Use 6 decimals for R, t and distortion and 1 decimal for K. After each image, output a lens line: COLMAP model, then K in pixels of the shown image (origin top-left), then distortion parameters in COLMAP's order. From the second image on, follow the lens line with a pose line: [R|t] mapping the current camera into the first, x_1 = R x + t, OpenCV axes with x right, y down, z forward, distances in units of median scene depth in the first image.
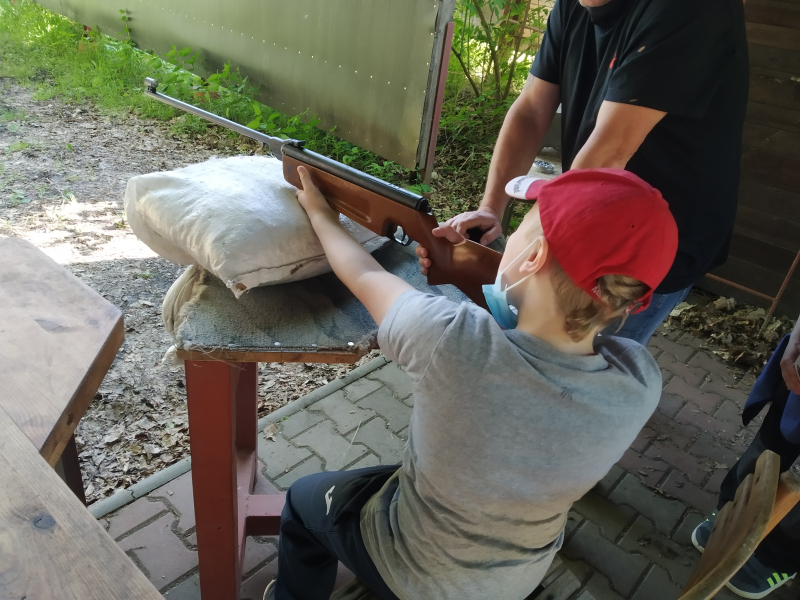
lens RADIAL K [[617.9, 0, 400.0], [0, 617.9, 300.0], [0, 0, 1]] dist [-0.001850, -0.004537]
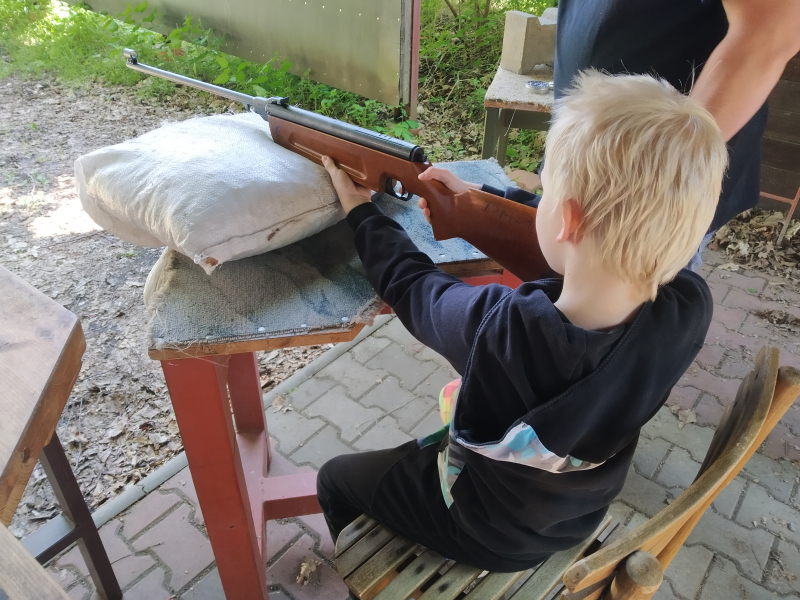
lens RADIAL K [[622.9, 0, 402.3], [0, 622.9, 298.7], [0, 0, 1]] dist [-0.009996, -0.002788]
pose [[0.992940, -0.118275, -0.008970, 0.004640], [0.118599, 0.988743, 0.091223, -0.010512], [-0.001920, -0.091643, 0.995790, 0.045365]]
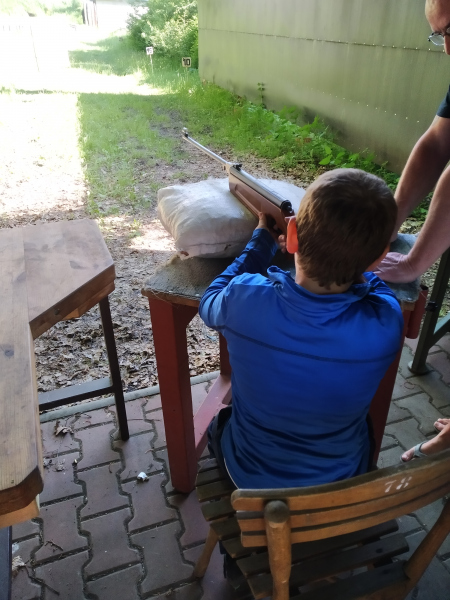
lens RADIAL K [[460.8, 0, 227.0], [0, 460.8, 291.6], [0, 0, 1]] dist [0.048454, -0.002089]
pose [[0.877143, 0.126978, -0.463137, 0.149840], [-0.129680, 0.991211, 0.026157, 0.007828], [0.462388, 0.037116, 0.885900, -0.000437]]
